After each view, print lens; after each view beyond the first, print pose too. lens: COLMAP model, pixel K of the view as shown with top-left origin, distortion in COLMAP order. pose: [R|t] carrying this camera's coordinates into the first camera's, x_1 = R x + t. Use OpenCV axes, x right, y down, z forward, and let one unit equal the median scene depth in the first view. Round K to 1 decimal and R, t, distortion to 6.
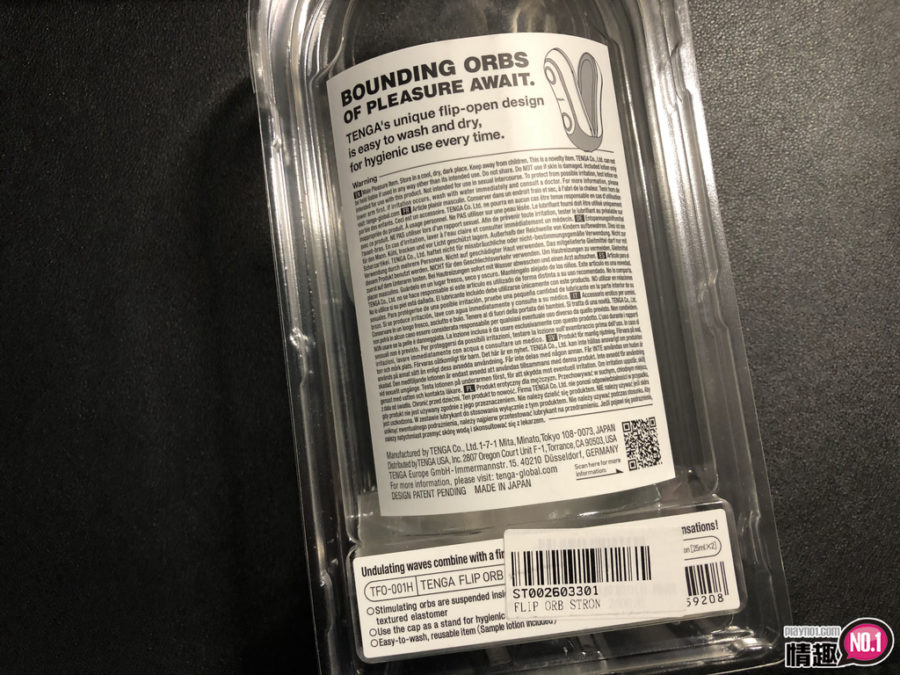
lens RADIAL K [[737.1, 0, 456.0], [0, 737.1, 371.8], [0, 0, 1]] dist [0.465035, -0.000424]
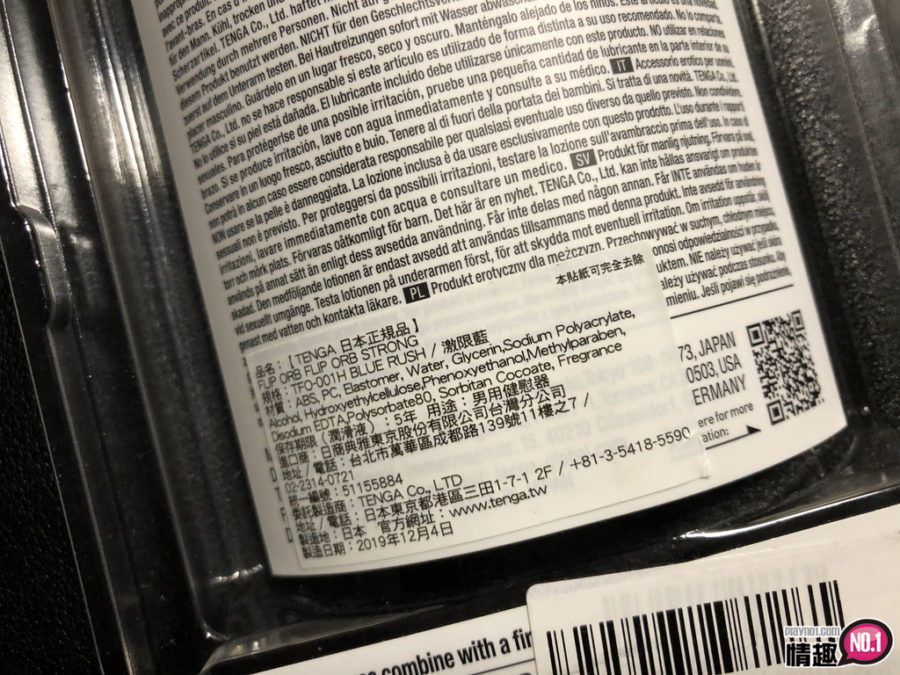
lens RADIAL K [[737.1, 0, 456.0], [0, 737.1, 371.8], [0, 0, 1]] dist [0.465035, -0.000424]
pose [[0.992632, -0.118109, 0.027046, 0.023260], [0.116319, 0.991384, 0.060234, 0.044336], [-0.033927, -0.056644, 0.997818, 0.515962]]
